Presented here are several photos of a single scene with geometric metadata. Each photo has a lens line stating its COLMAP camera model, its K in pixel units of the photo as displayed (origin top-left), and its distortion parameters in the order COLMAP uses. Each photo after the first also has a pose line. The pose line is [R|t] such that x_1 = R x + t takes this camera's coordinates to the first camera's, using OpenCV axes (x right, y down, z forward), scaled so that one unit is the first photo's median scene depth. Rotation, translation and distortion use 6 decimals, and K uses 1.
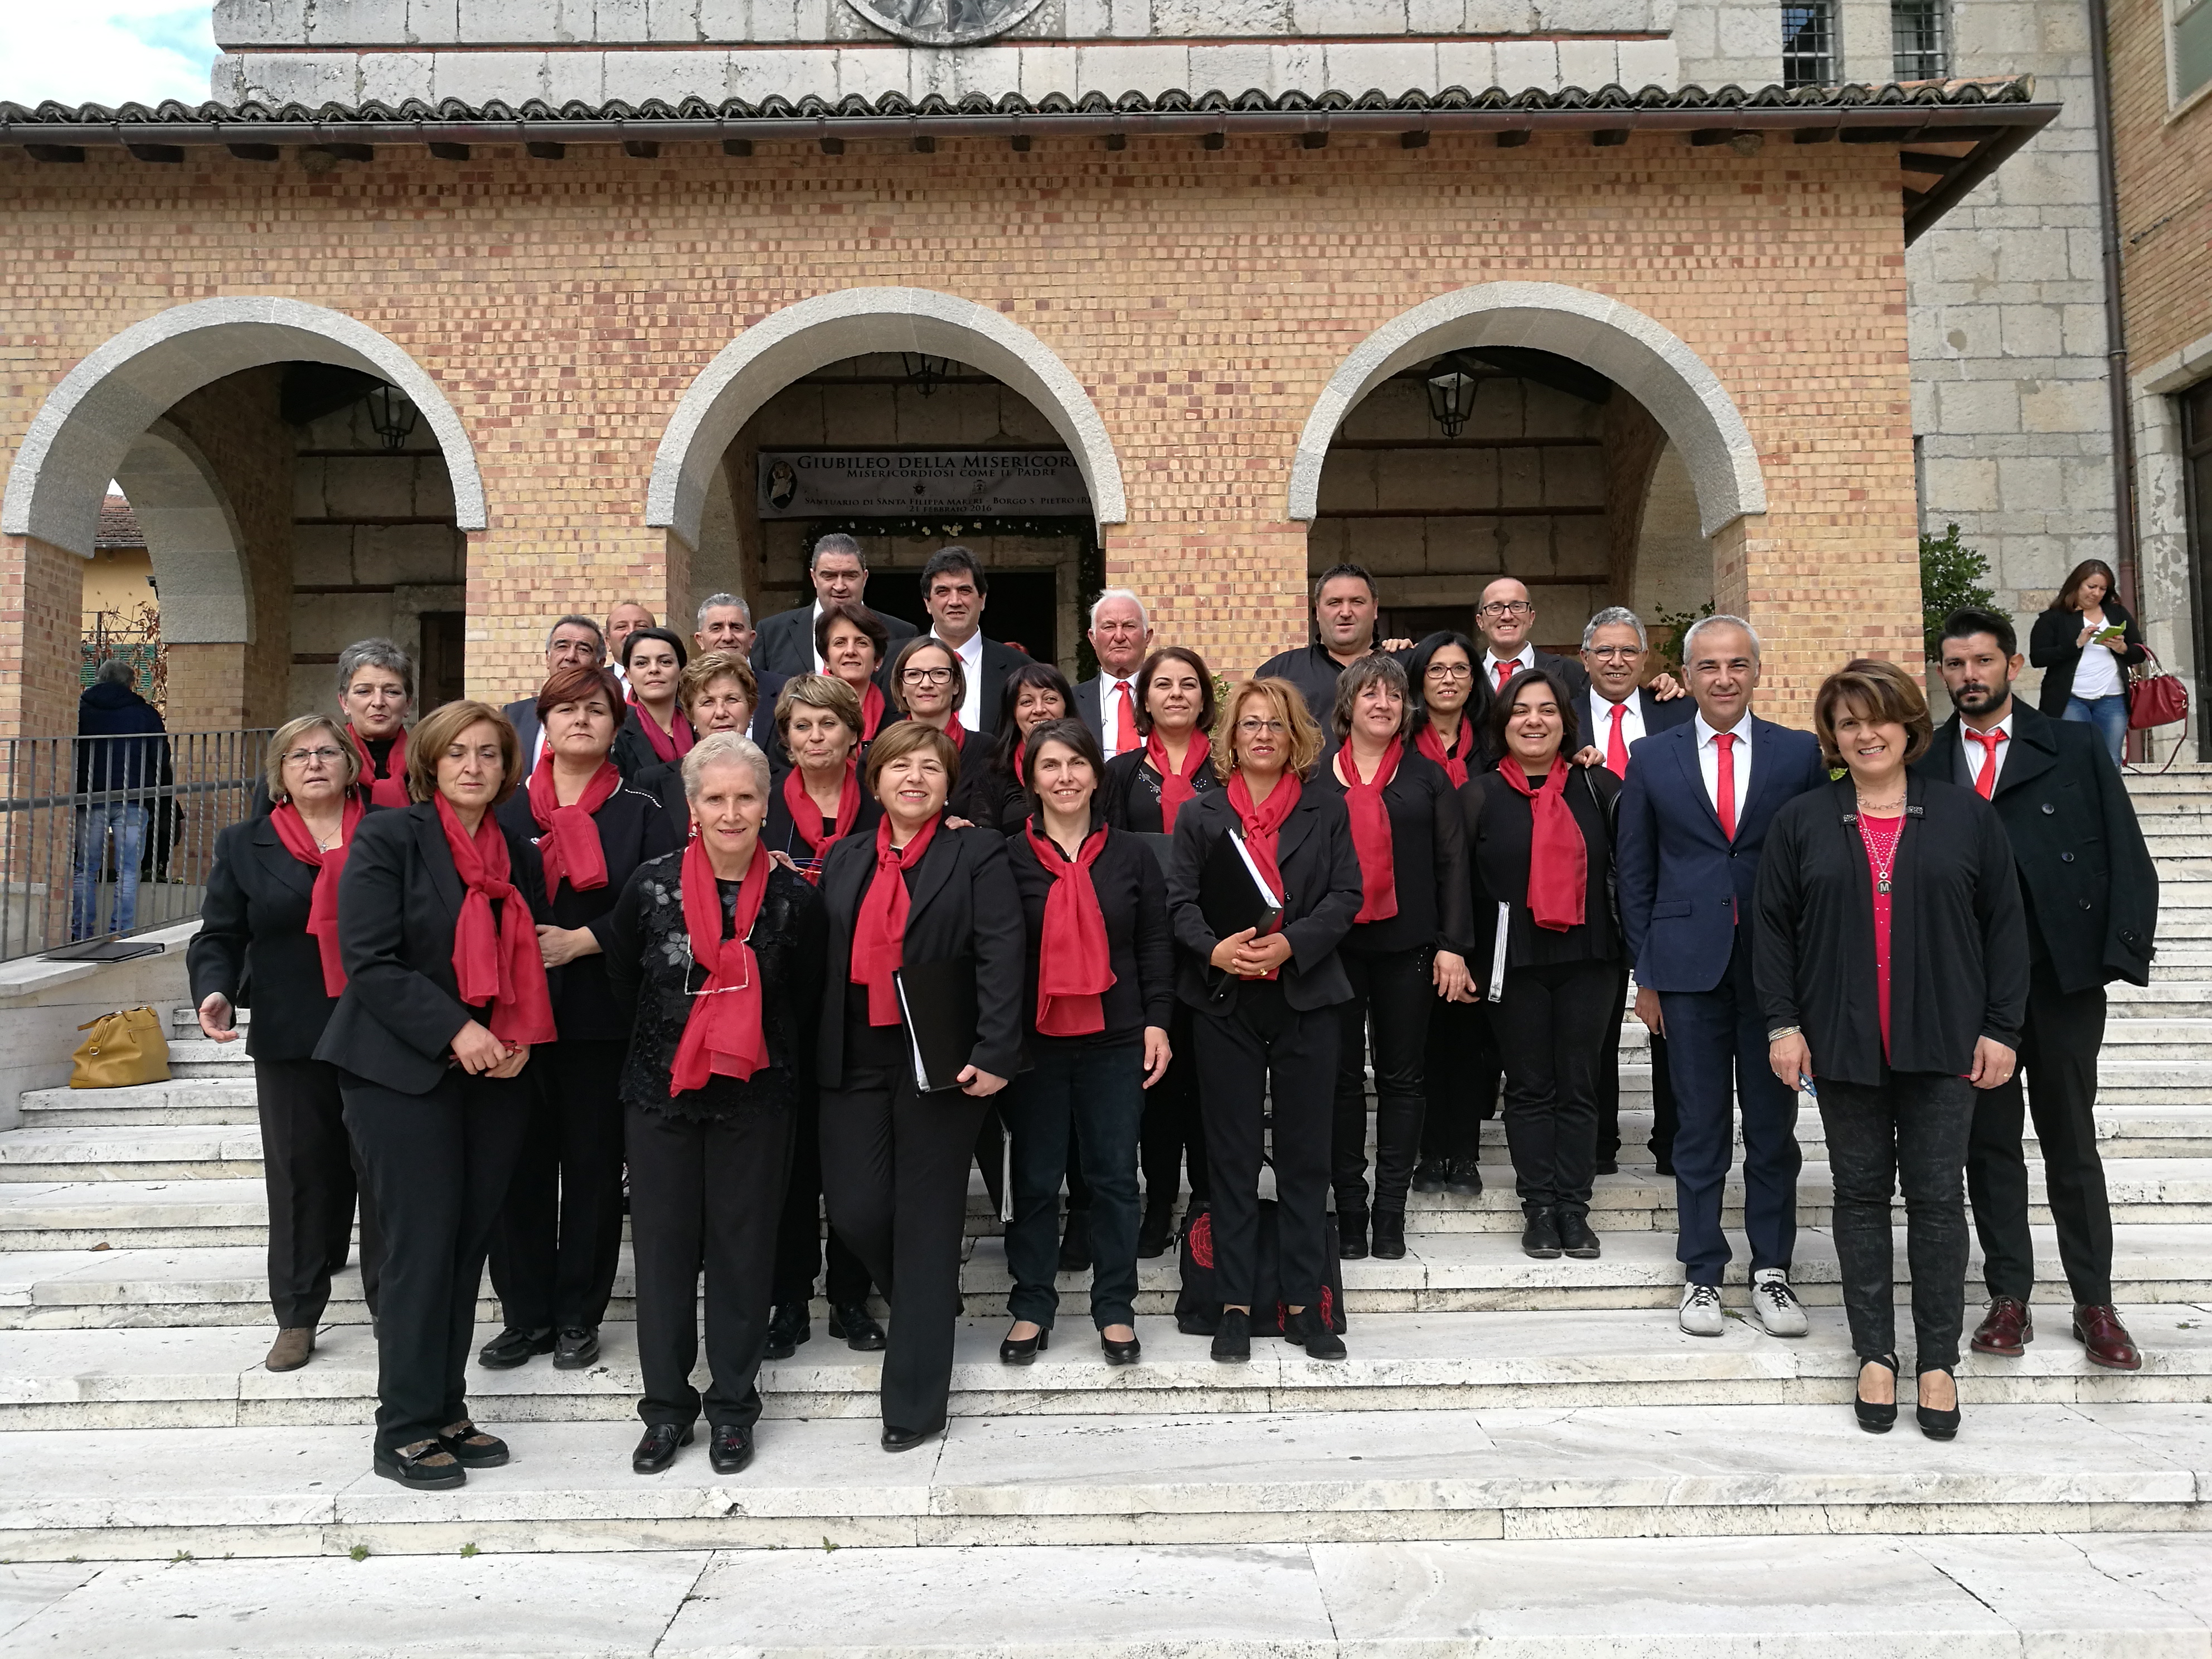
lens RADIAL K [[1728.8, 0, 1121.2], [0, 1728.8, 843.2], [0, 0, 1]] dist [-0.018467, 0.036808]
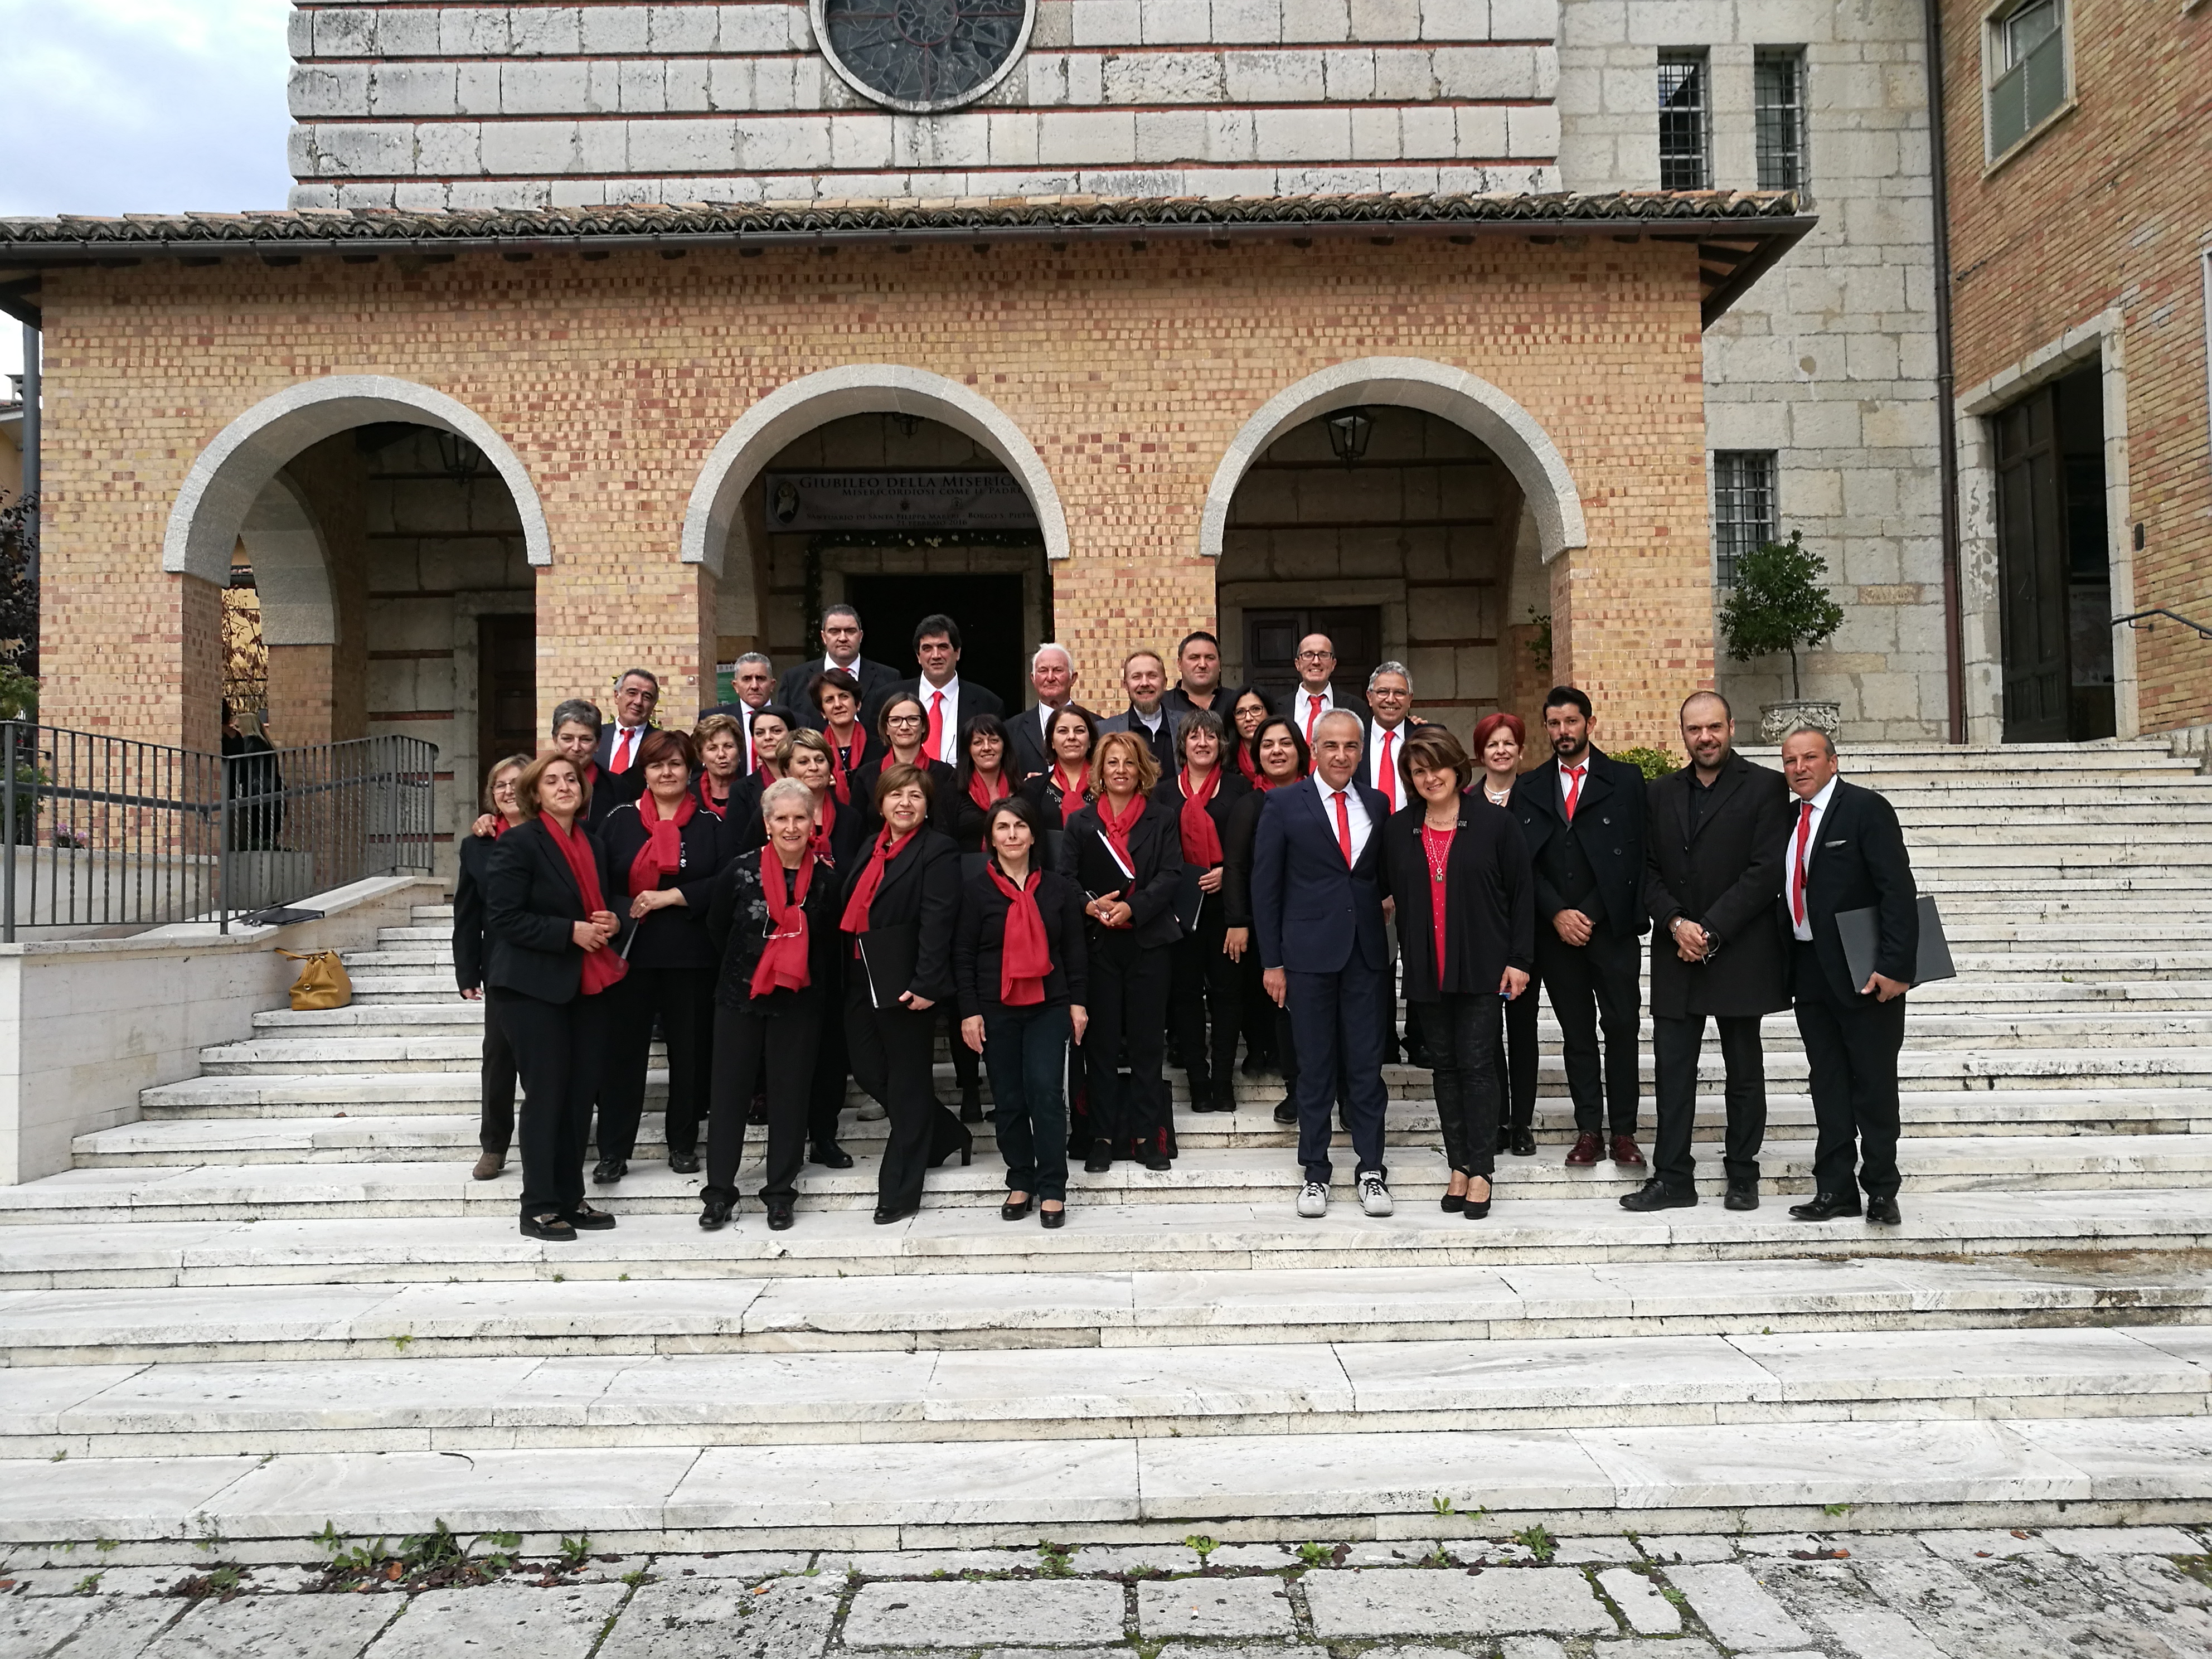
lens RADIAL K [[1728.8, 0, 1121.0], [0, 1728.8, 851.6], [0, 0, 1]] dist [-0.018467, 0.036808]
pose [[0.999989, -0.004432, 0.001735, 0.036674], [0.004360, 0.999213, 0.039432, -0.023111], [-0.001909, -0.039424, 0.999221, -0.242493]]
